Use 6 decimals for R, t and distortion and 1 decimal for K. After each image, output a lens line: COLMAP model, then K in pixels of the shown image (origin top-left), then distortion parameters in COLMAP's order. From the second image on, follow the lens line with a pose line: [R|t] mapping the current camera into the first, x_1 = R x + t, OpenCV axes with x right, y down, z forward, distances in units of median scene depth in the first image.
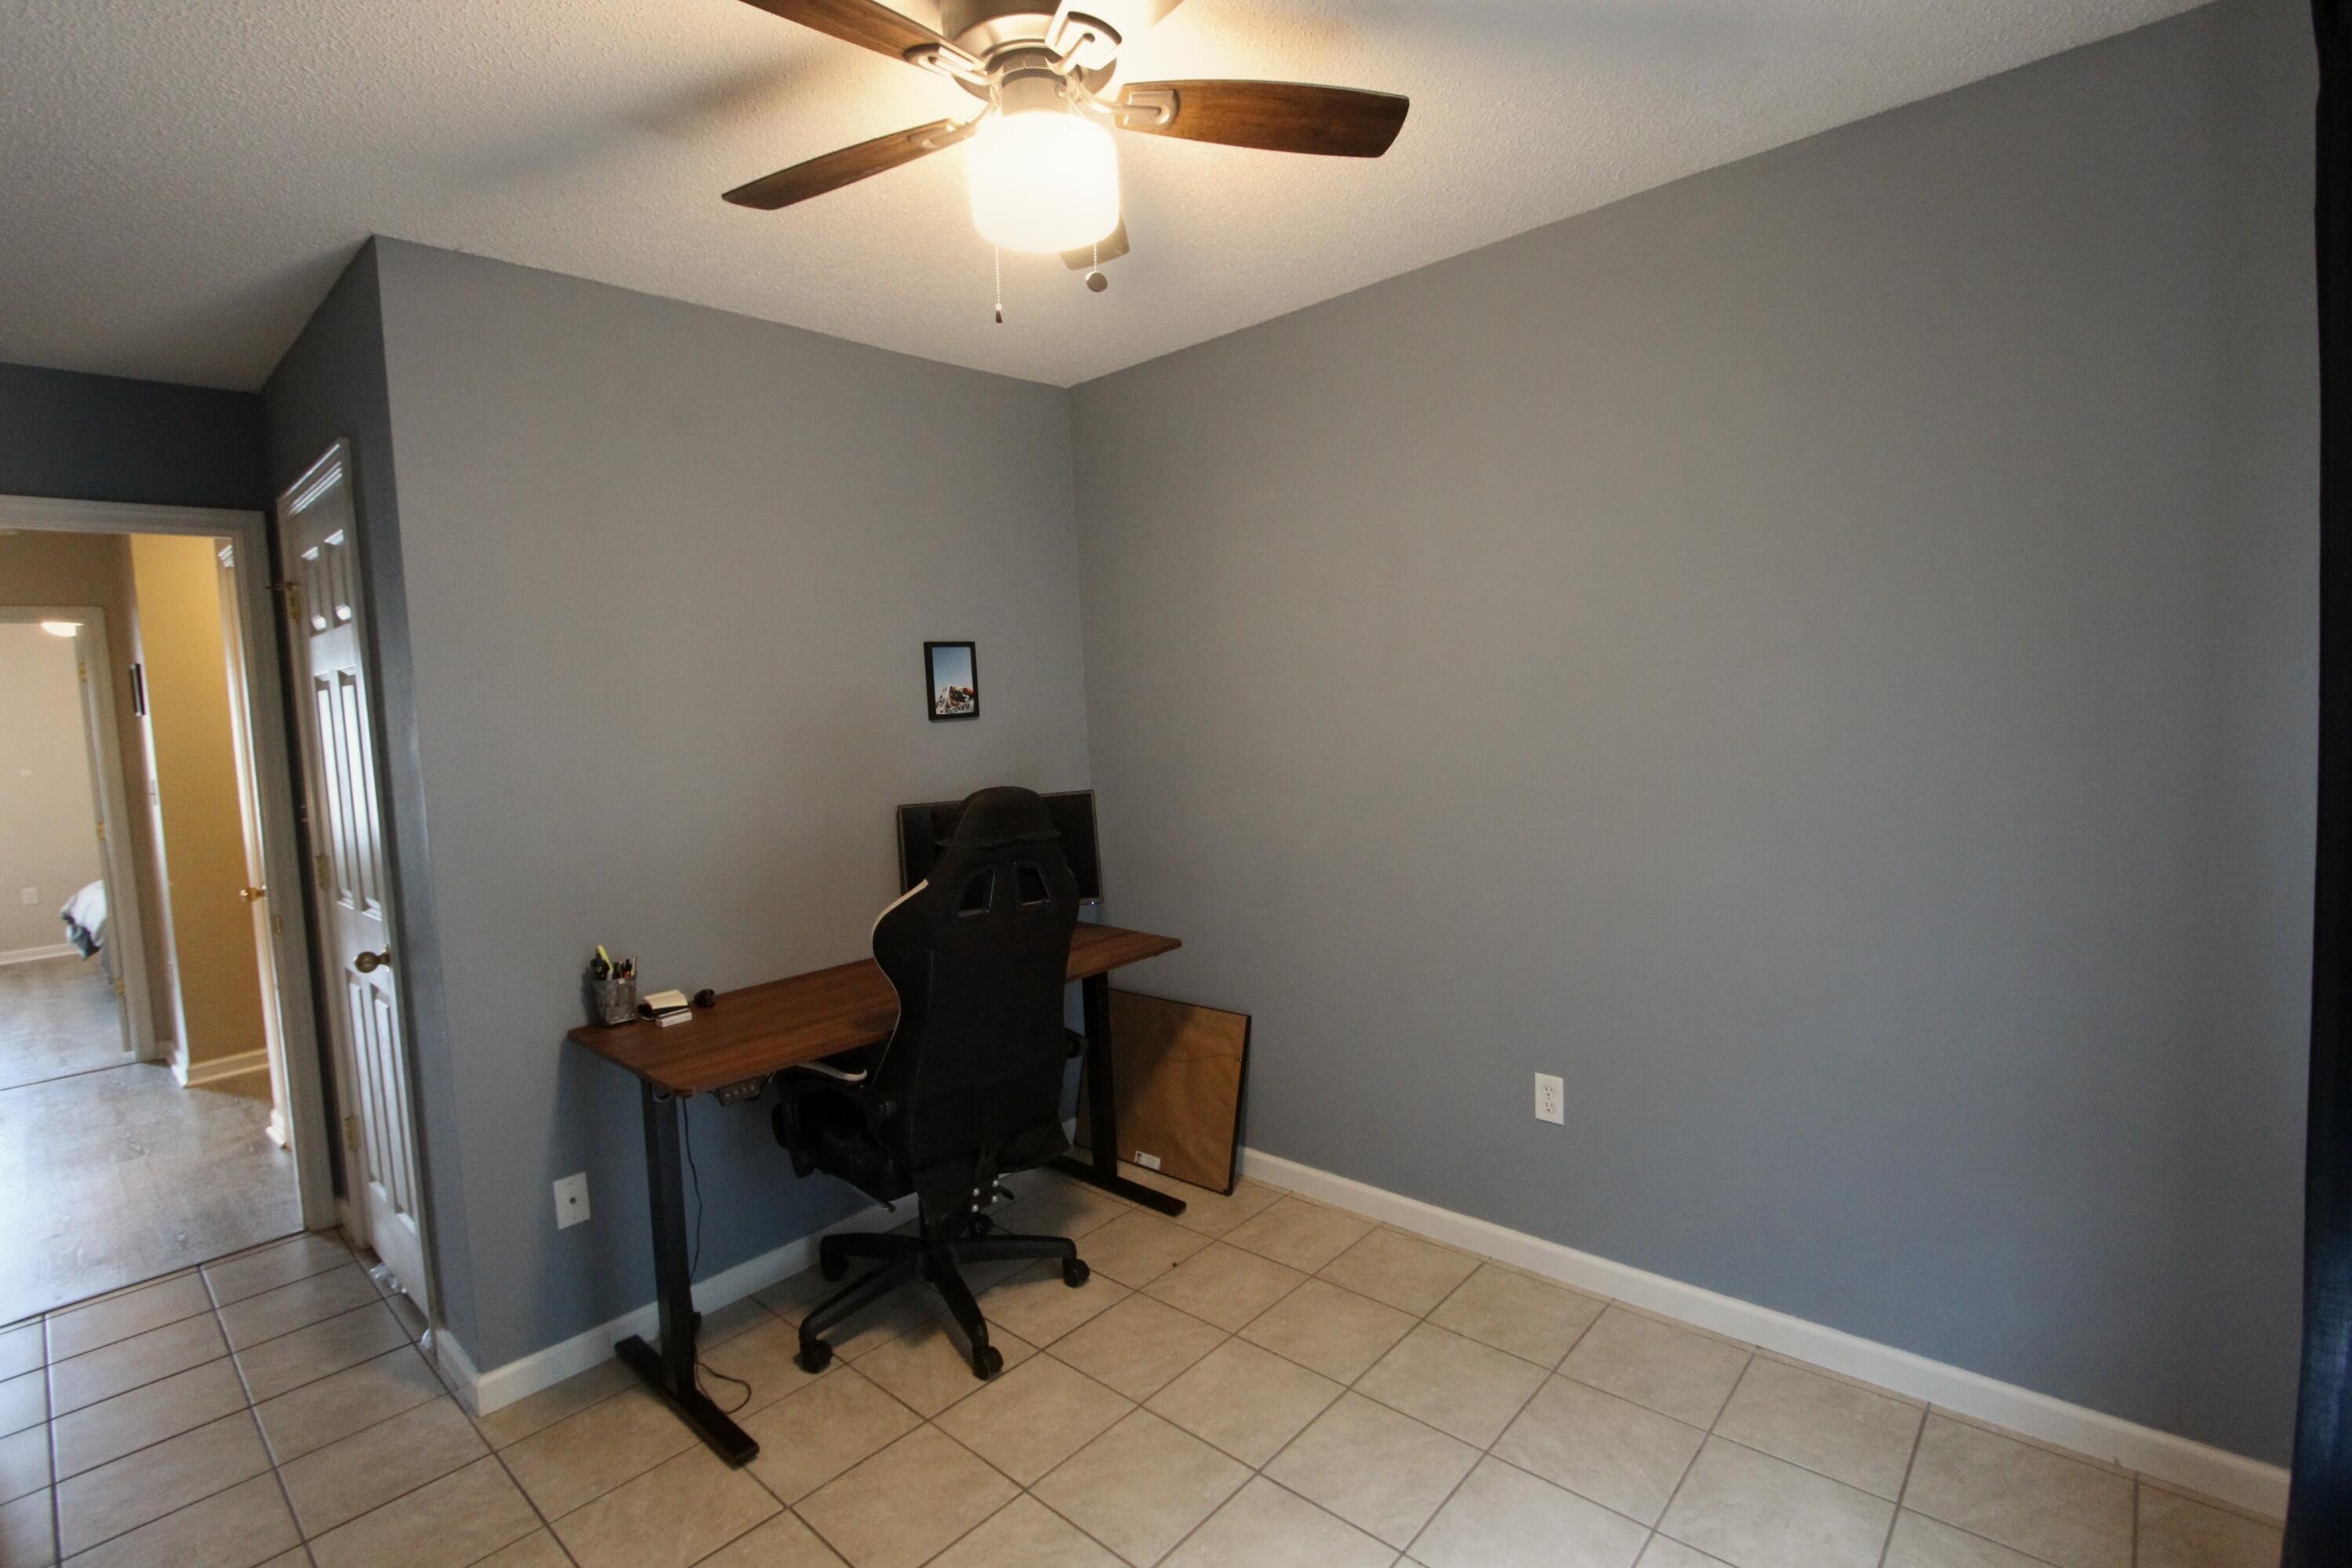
lens RADIAL K [[1083.1, 0, 1171.4], [0, 1083.1, 771.9], [0, 0, 1]] dist [-0.015454, -0.000228]
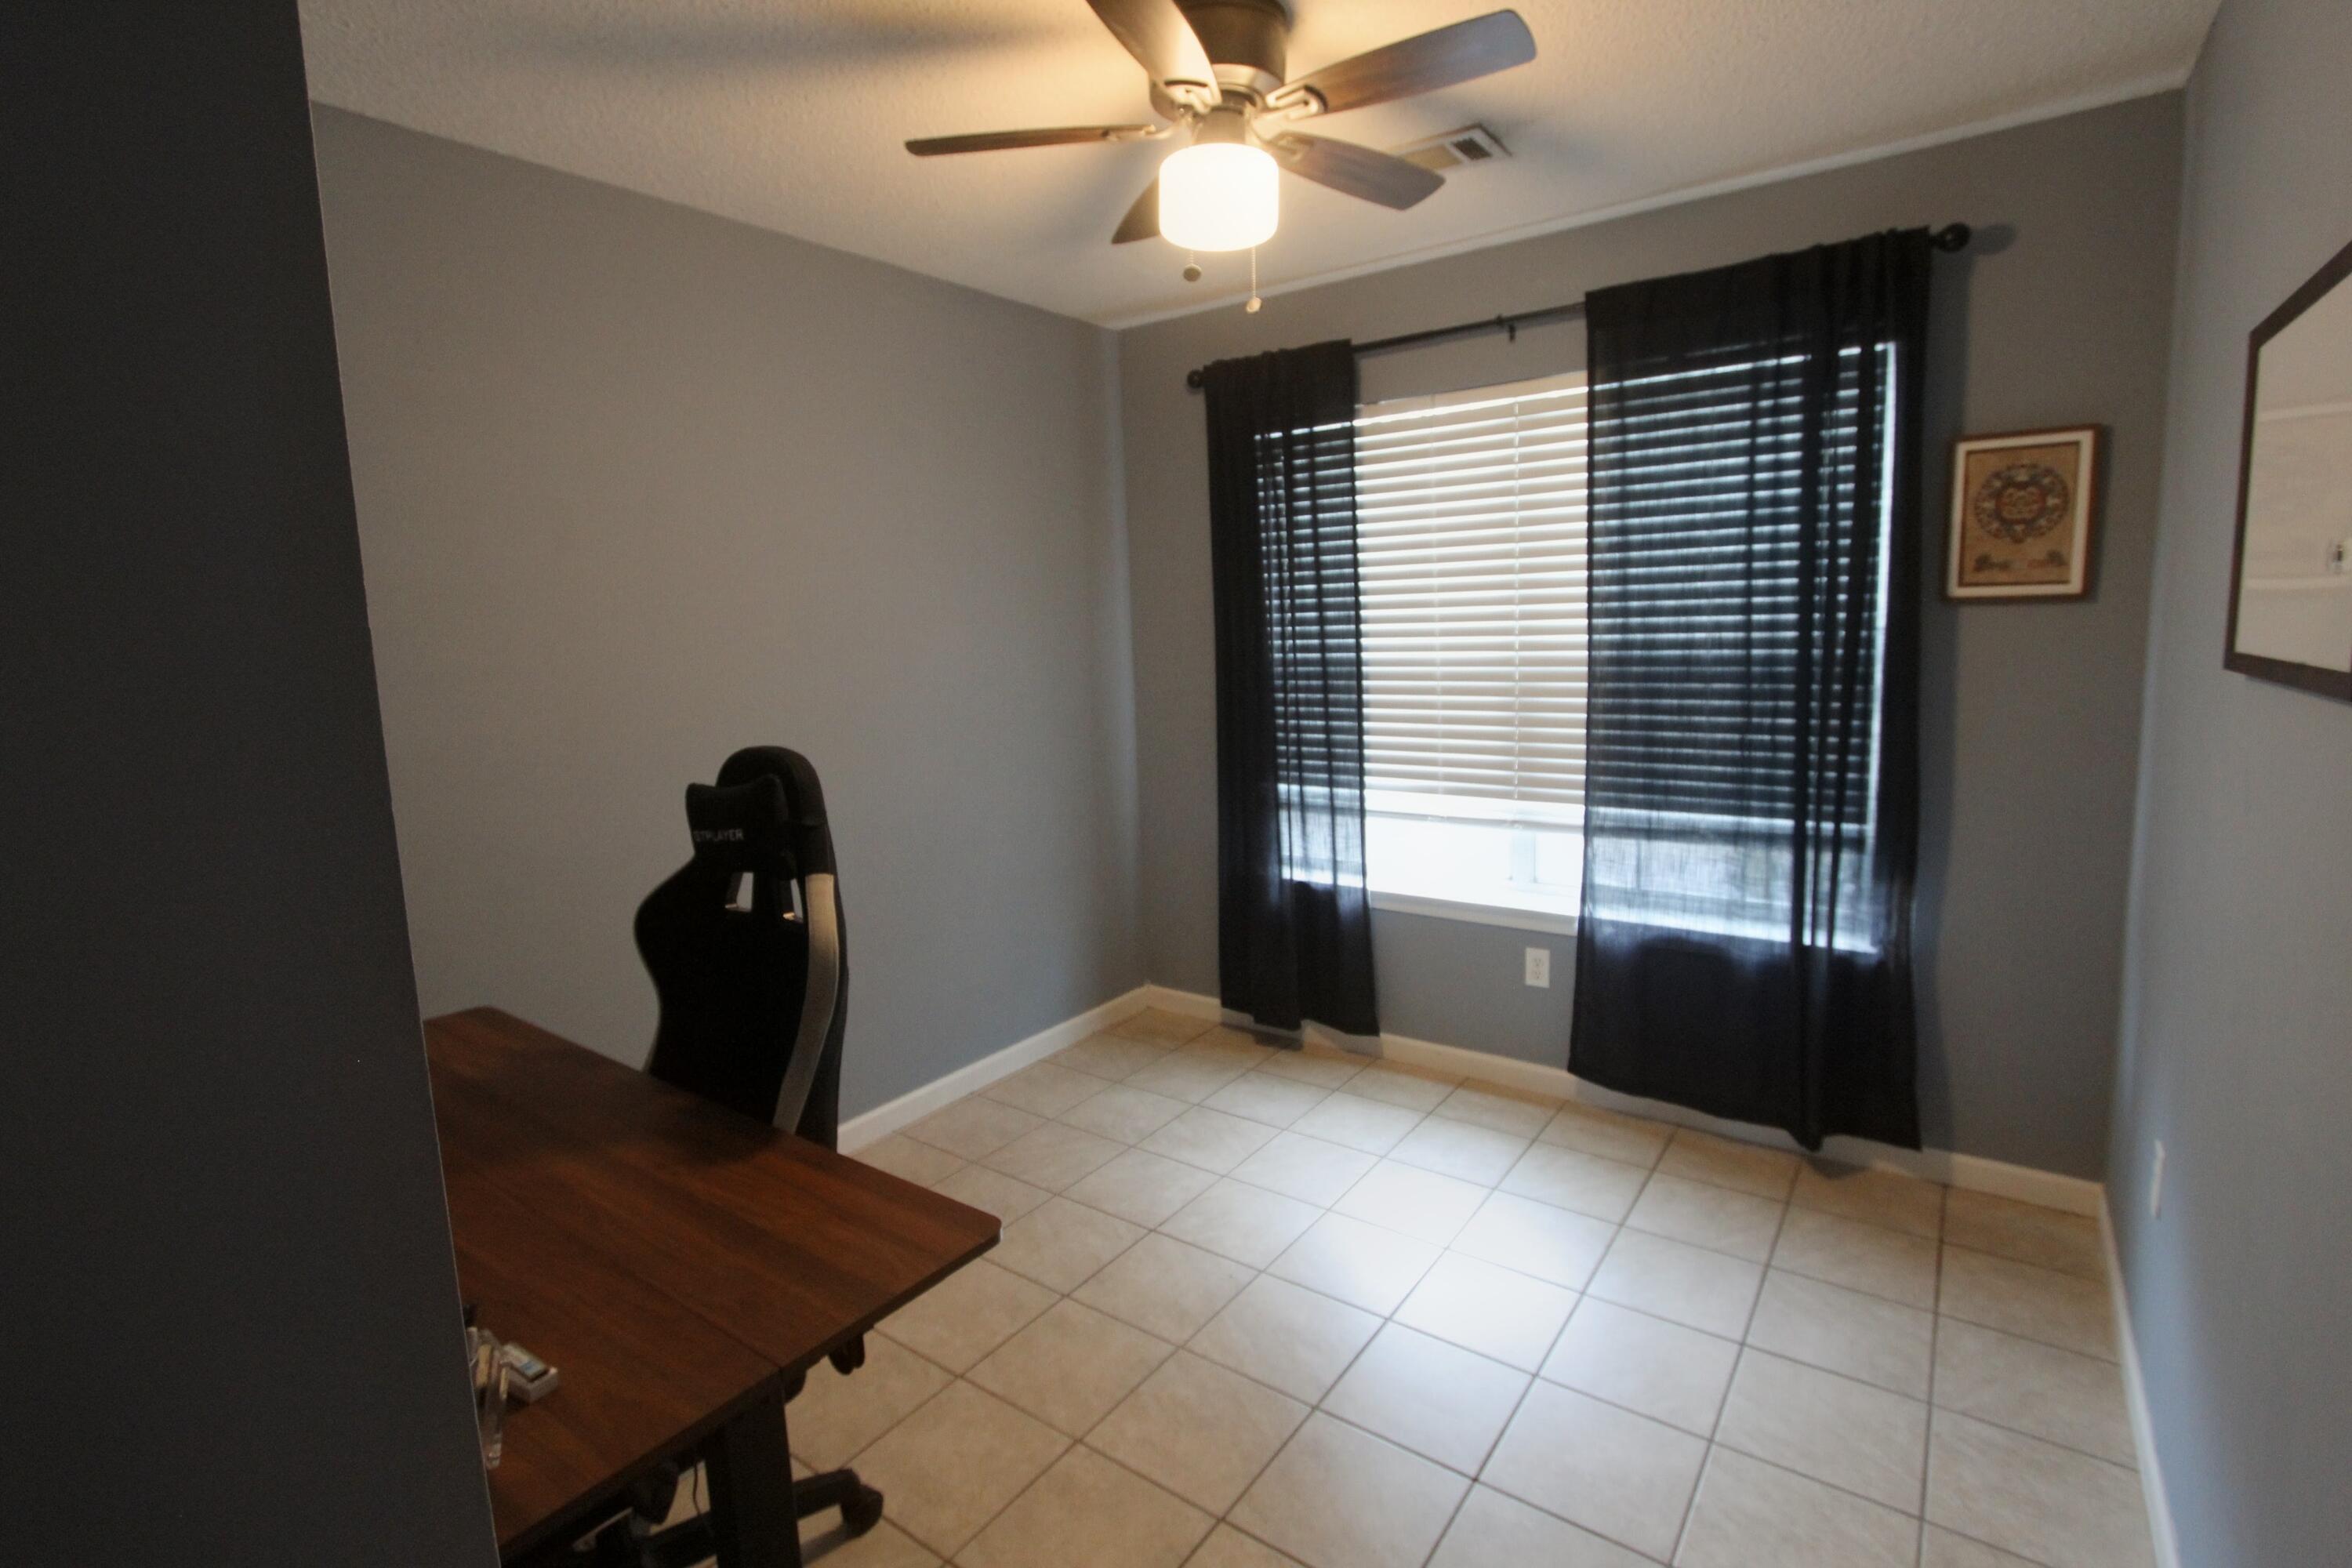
lens RADIAL K [[1083.1, 0, 1176.7], [0, 1083.1, 770.0], [0, 0, 1]] dist [-0.015454, -0.000228]
pose [[-0.105932, -0.078115, 0.991300, -1.027125], [0.112168, 0.989608, 0.089968, -0.004838], [-0.988027, 0.120723, -0.096070, 0.907357]]
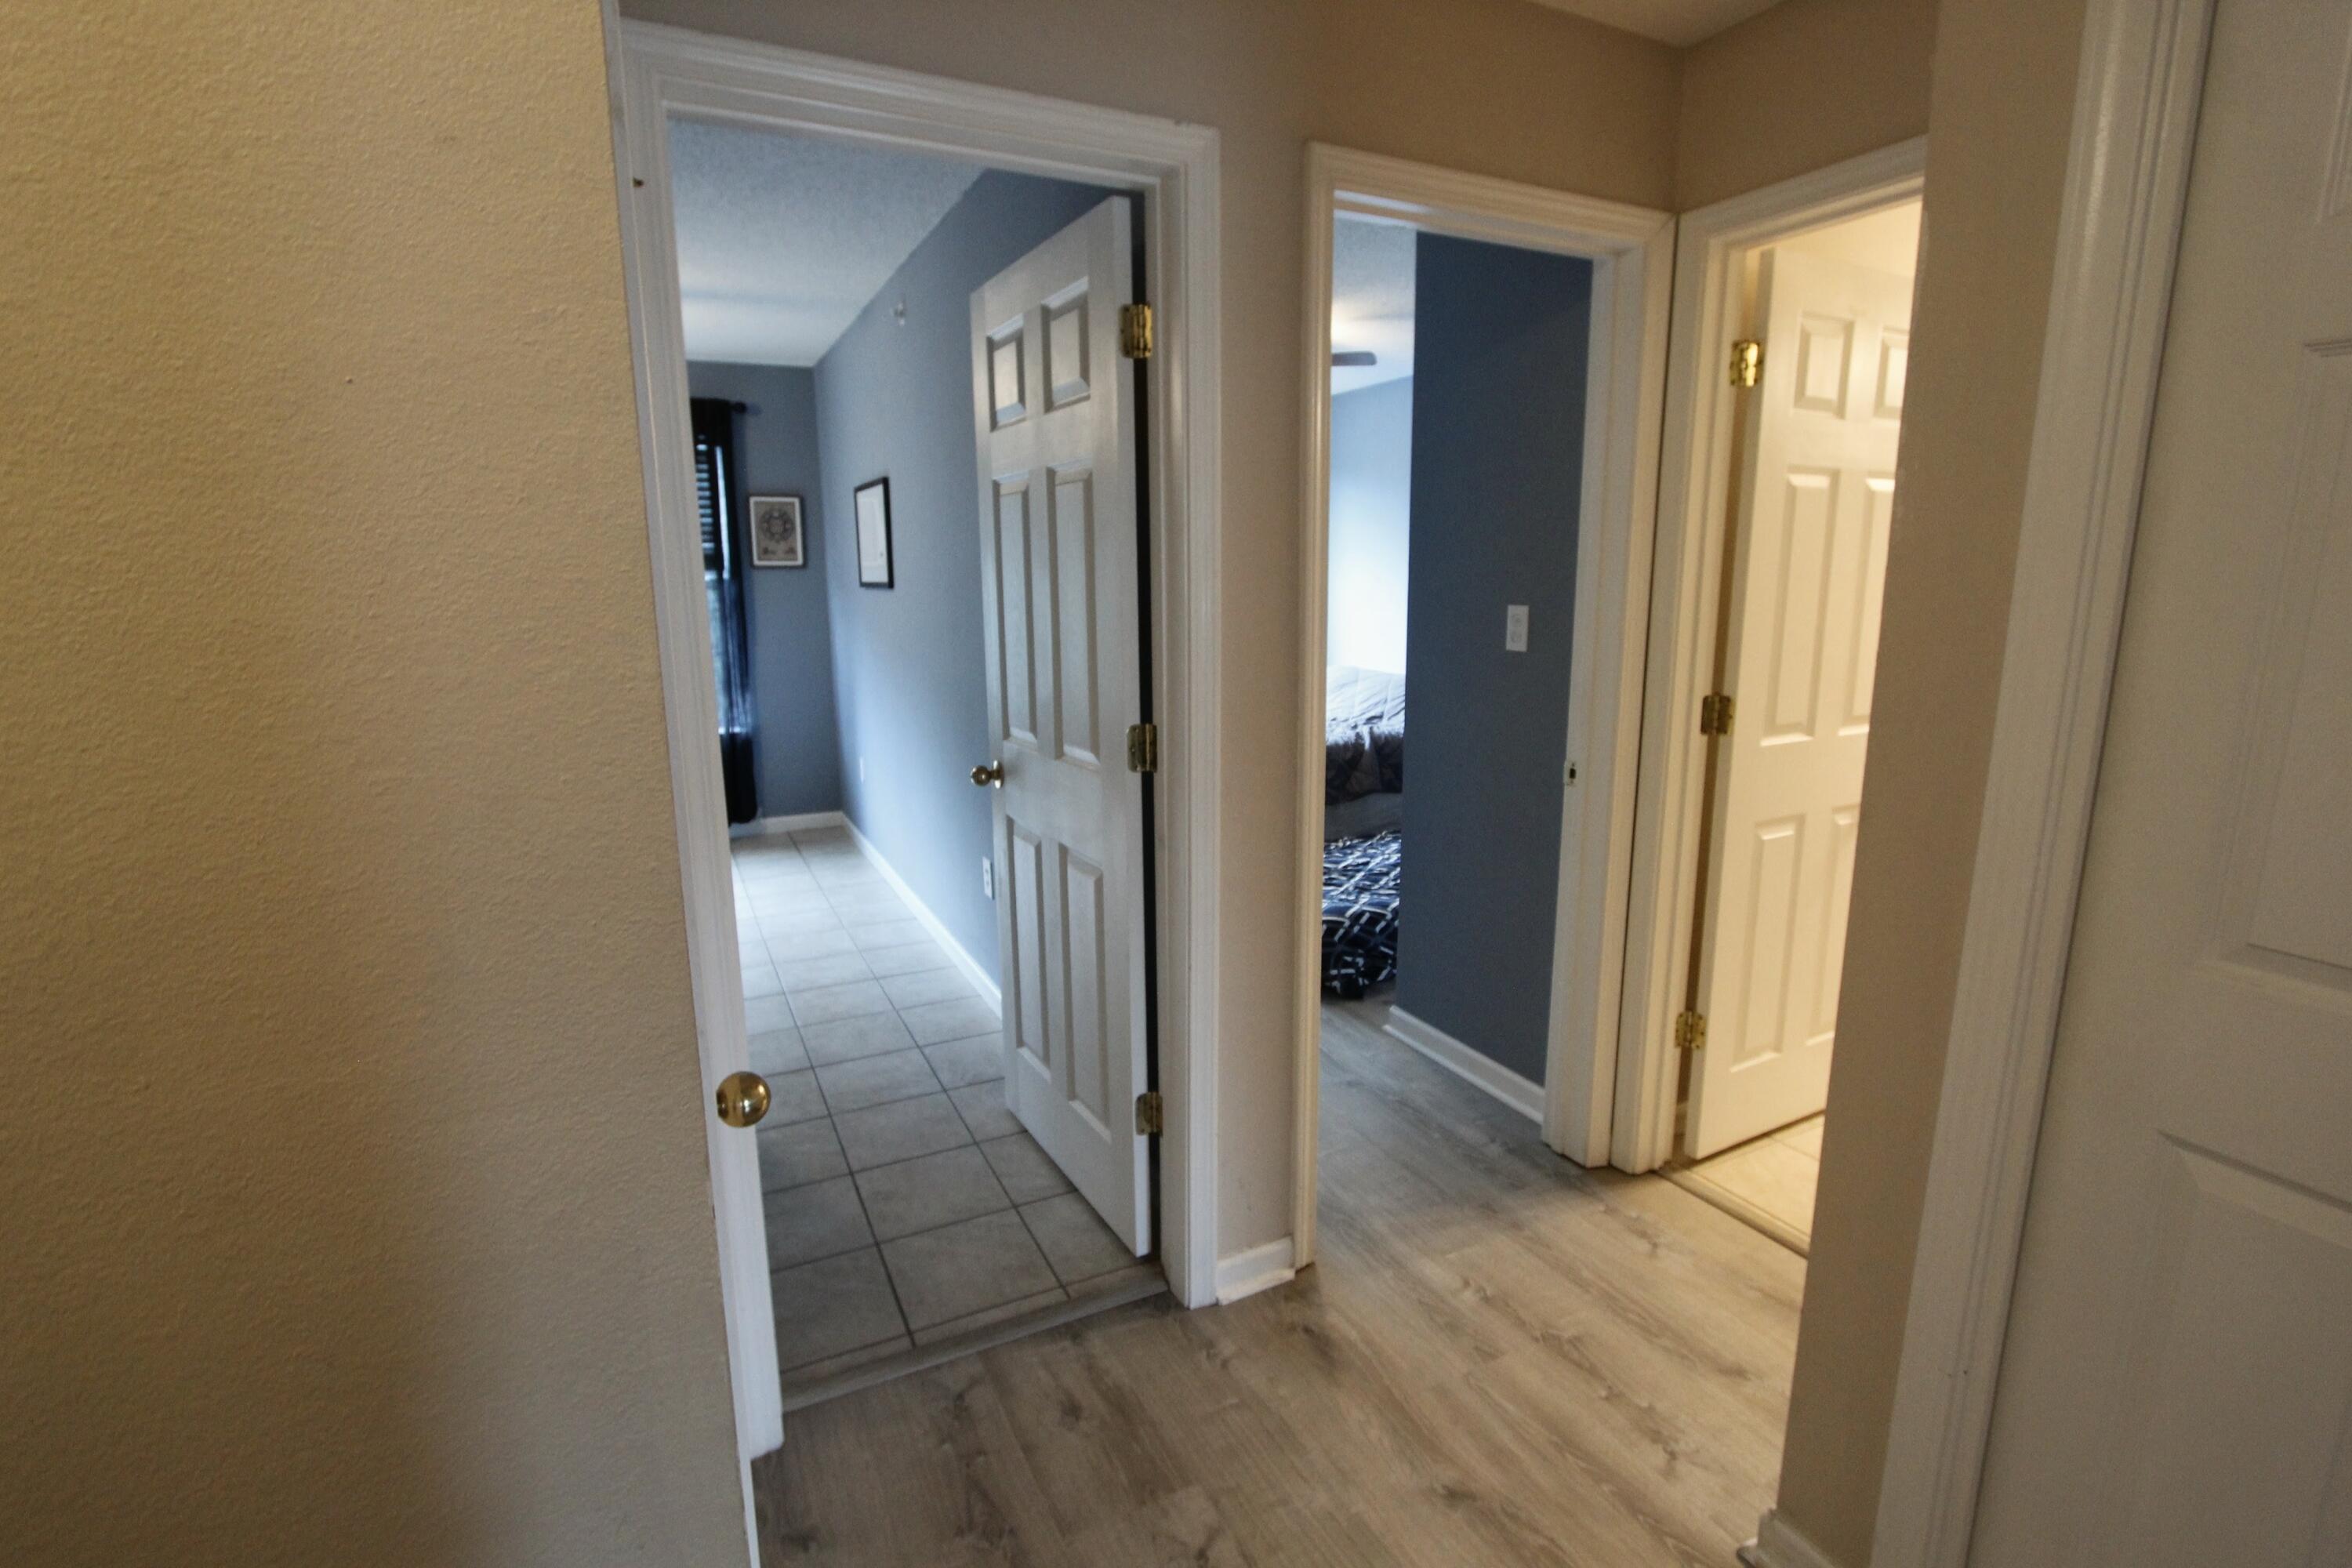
lens RADIAL K [[1083.1, 0, 1170.6], [0, 1083.1, 773.5], [0, 0, 1]] dist [-0.015454, -0.000228]
pose [[-0.930272, -0.011589, 0.366687, -1.895225], [0.078946, 0.969762, 0.230932, -0.027958], [-0.358275, 0.243778, -0.901227, 2.126749]]
